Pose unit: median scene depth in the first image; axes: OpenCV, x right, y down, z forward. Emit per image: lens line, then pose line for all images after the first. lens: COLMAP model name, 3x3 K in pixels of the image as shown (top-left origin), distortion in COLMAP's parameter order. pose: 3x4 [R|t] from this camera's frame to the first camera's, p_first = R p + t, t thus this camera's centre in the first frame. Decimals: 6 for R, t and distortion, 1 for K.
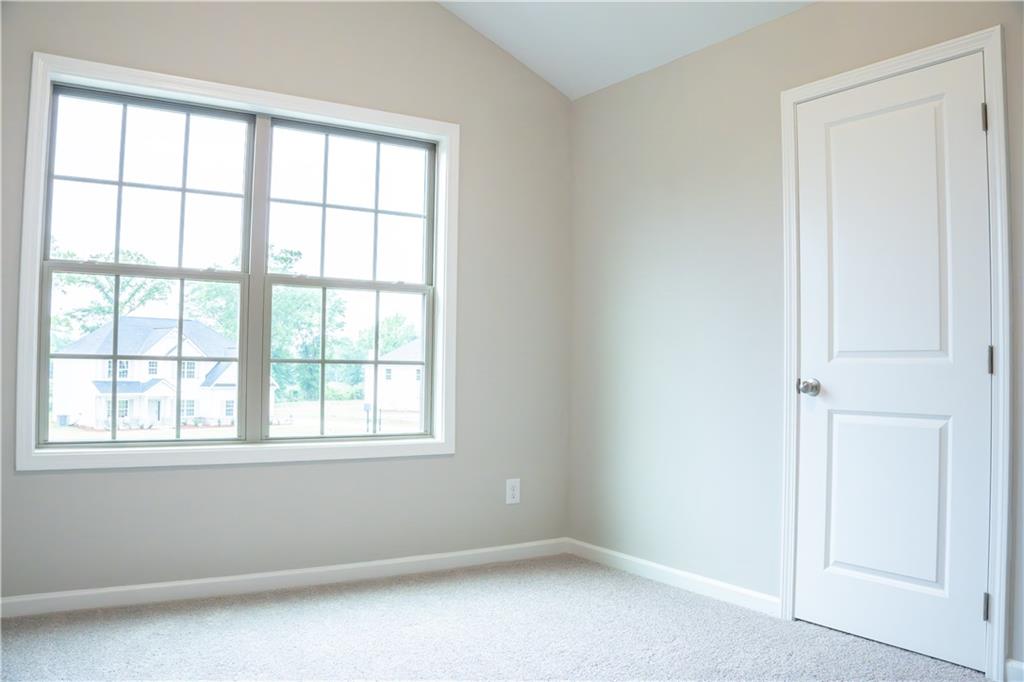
lens RADIAL K [[882.2, 0, 512.0], [0, 882.2, 341.0], [0, 0, 1]] dist [-0.110398, 0.010432]
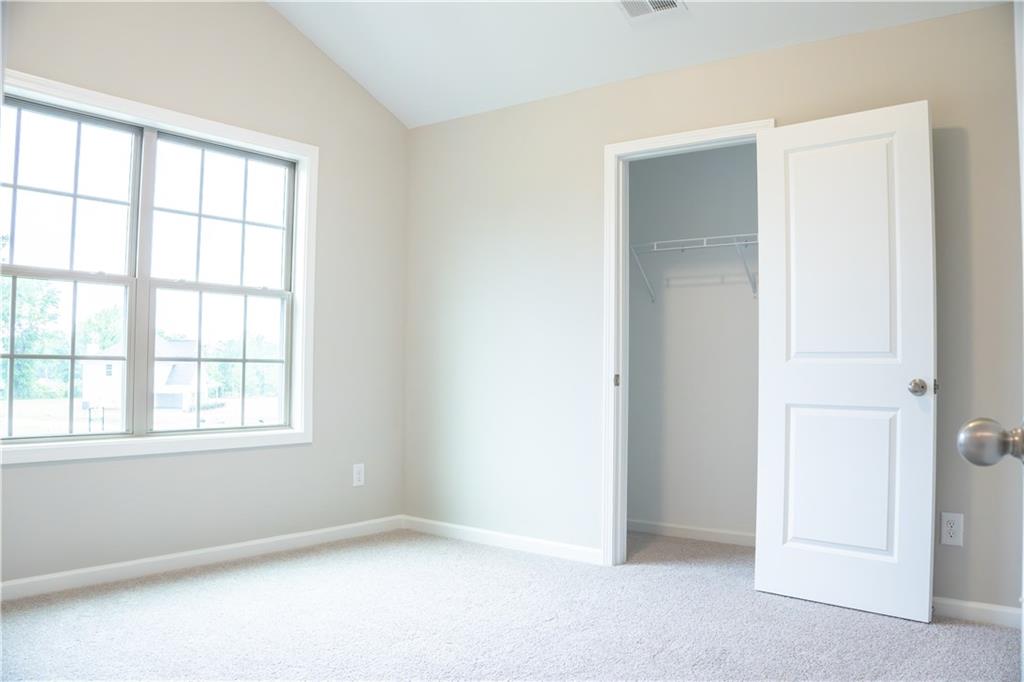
lens RADIAL K [[882.2, 0, 512.0], [0, 882.2, 341.0], [0, 0, 1]] dist [-0.110398, 0.010432]
pose [[0.941861, 0.007829, 0.335911, -0.206592], [-0.009492, 0.999949, 0.003309, -0.006994], [-0.335868, -0.006305, 0.941888, -0.134181]]
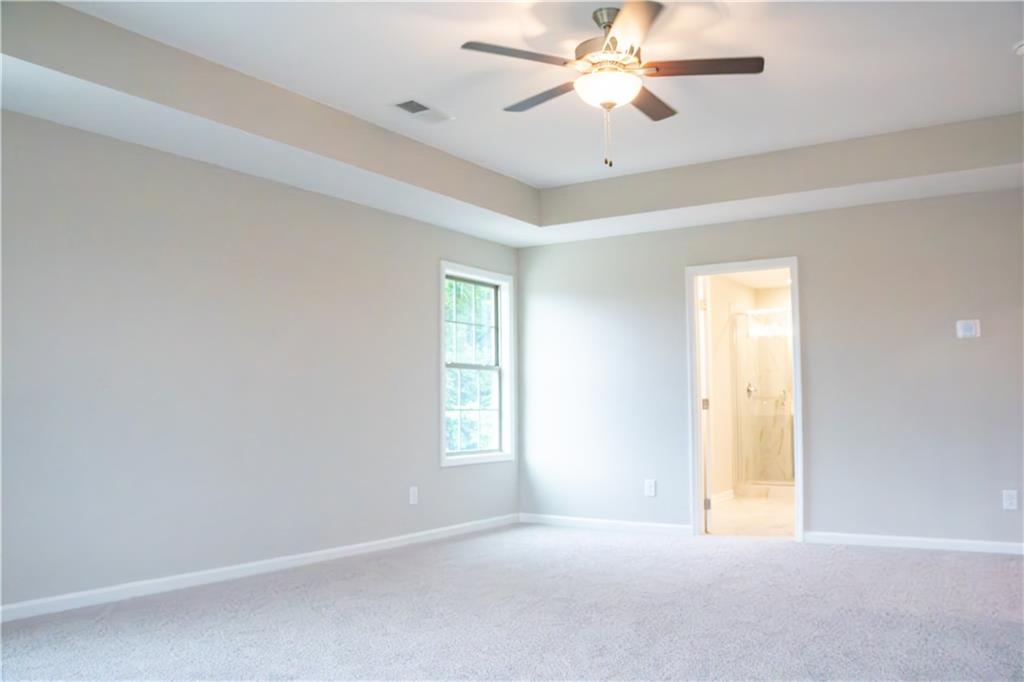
lens RADIAL K [[882.2, 0, 512.0], [0, 882.2, 341.0], [0, 0, 1]] dist [-0.110398, 0.010432]
pose [[0.901586, 0.032472, 0.431379, -0.876519], [-0.017043, 0.999071, -0.039586, -0.045696], [-0.432263, 0.028338, 0.901302, -0.650616]]
